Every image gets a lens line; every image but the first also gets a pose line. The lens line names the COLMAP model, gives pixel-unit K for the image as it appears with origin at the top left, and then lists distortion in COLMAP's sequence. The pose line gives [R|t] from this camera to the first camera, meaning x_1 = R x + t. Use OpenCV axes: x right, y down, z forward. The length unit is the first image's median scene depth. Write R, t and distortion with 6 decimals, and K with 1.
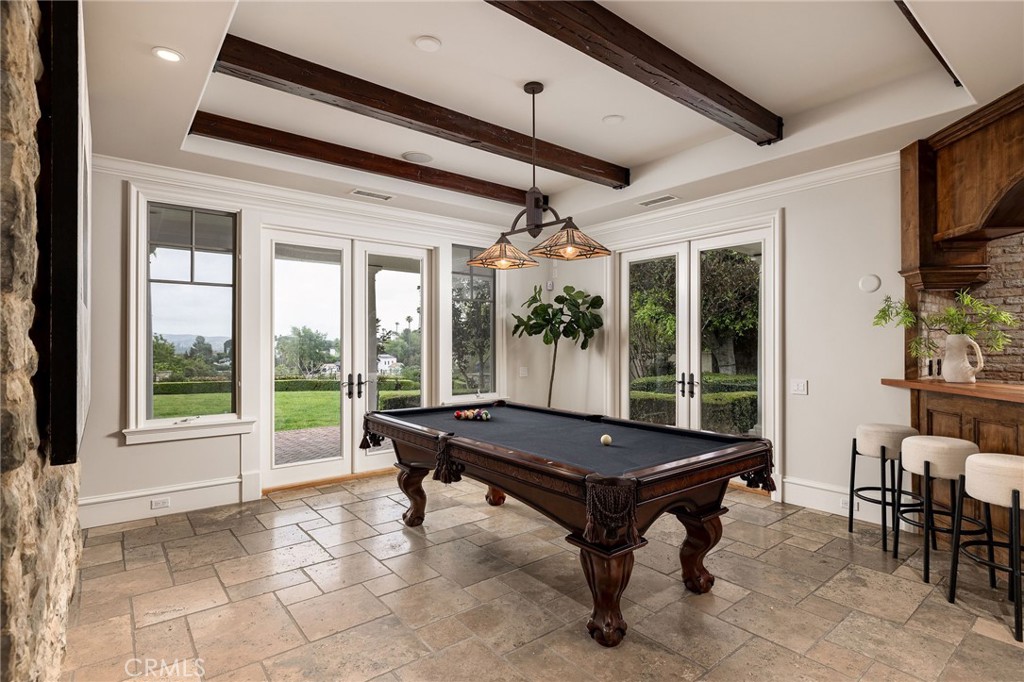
lens RADIAL K [[507.8, 0, 512.0], [0, 507.8, 341.0], [0, 0, 1]] dist [-0.001411, -0.000315]
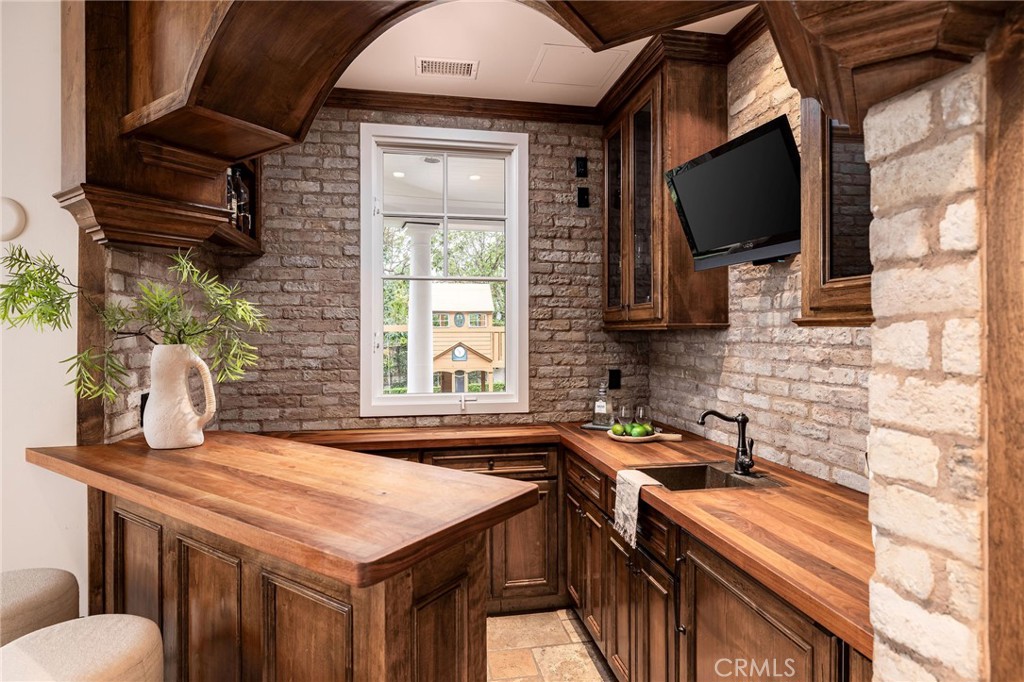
lens RADIAL K [[566.0, 0, 512.0], [0, 566.0, 341.0], [0, 0, 1]] dist [0.001022, 0.000202]
pose [[0.470735, -0.010968, 0.882206, 0.527627], [-0.005805, 0.999863, 0.015529, -0.024973], [-0.882255, -0.012431, 0.470607, 0.444680]]
